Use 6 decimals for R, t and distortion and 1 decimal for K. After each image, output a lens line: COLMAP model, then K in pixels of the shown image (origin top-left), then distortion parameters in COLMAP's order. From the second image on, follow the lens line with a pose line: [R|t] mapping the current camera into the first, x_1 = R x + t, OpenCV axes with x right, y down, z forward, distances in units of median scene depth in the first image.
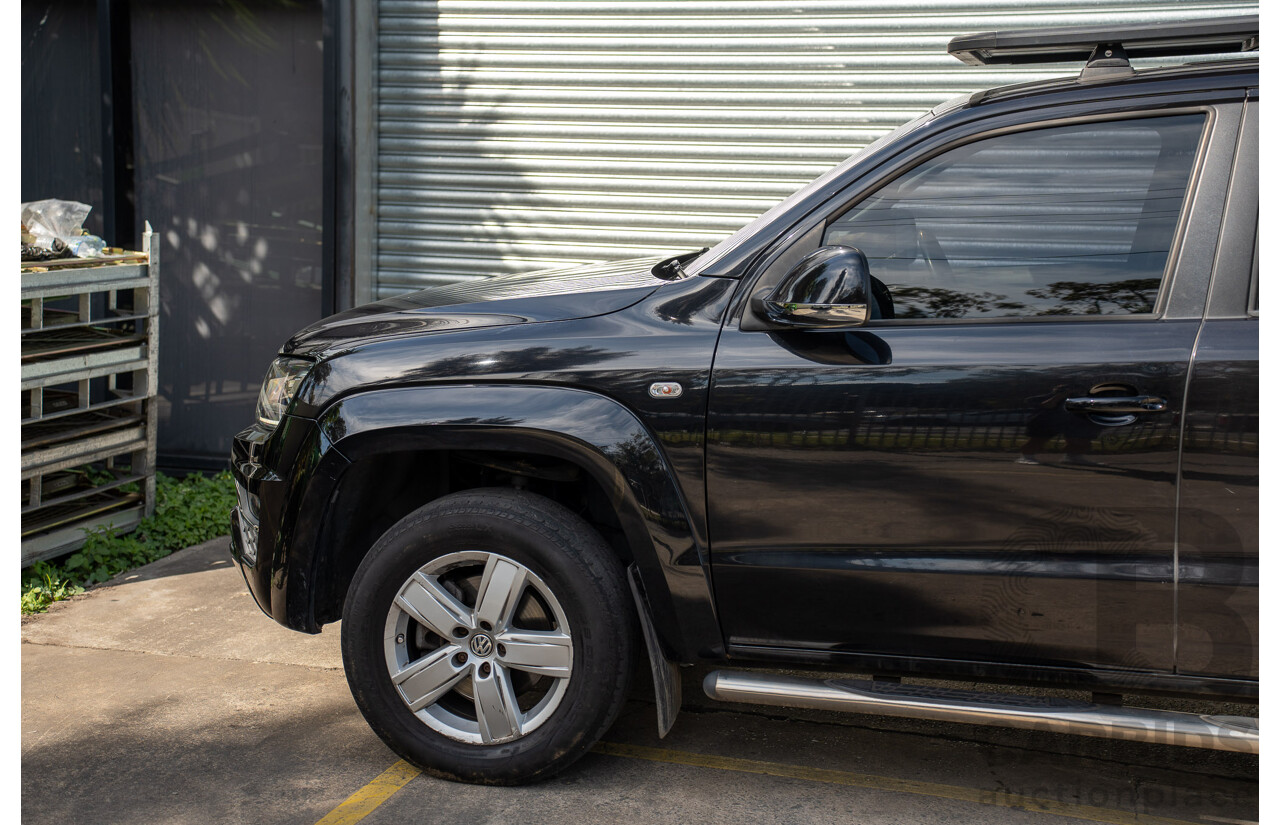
lens RADIAL K [[1809.4, 0, 650.8], [0, 1809.4, 414.5], [0, 0, 1]] dist [0.267586, 0.000000]
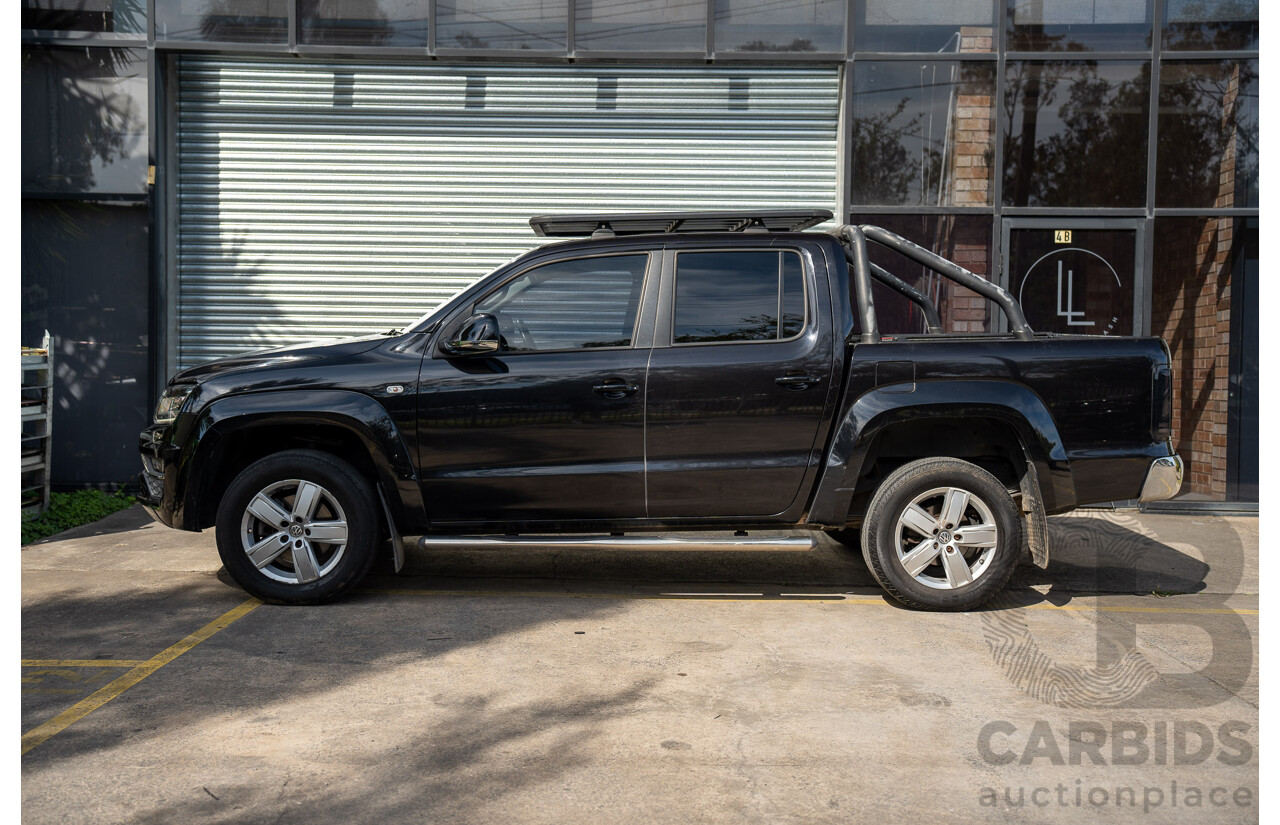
lens RADIAL K [[1207.6, 0, 645.5], [0, 1207.6, 400.6], [0, 0, 1]] dist [0.053556, 0.000000]
pose [[0.964954, -0.025621, 0.261166, -0.066261], [0.045282, 0.996551, -0.069542, 0.092471], [-0.258483, 0.078931, 0.962786, -0.296489]]
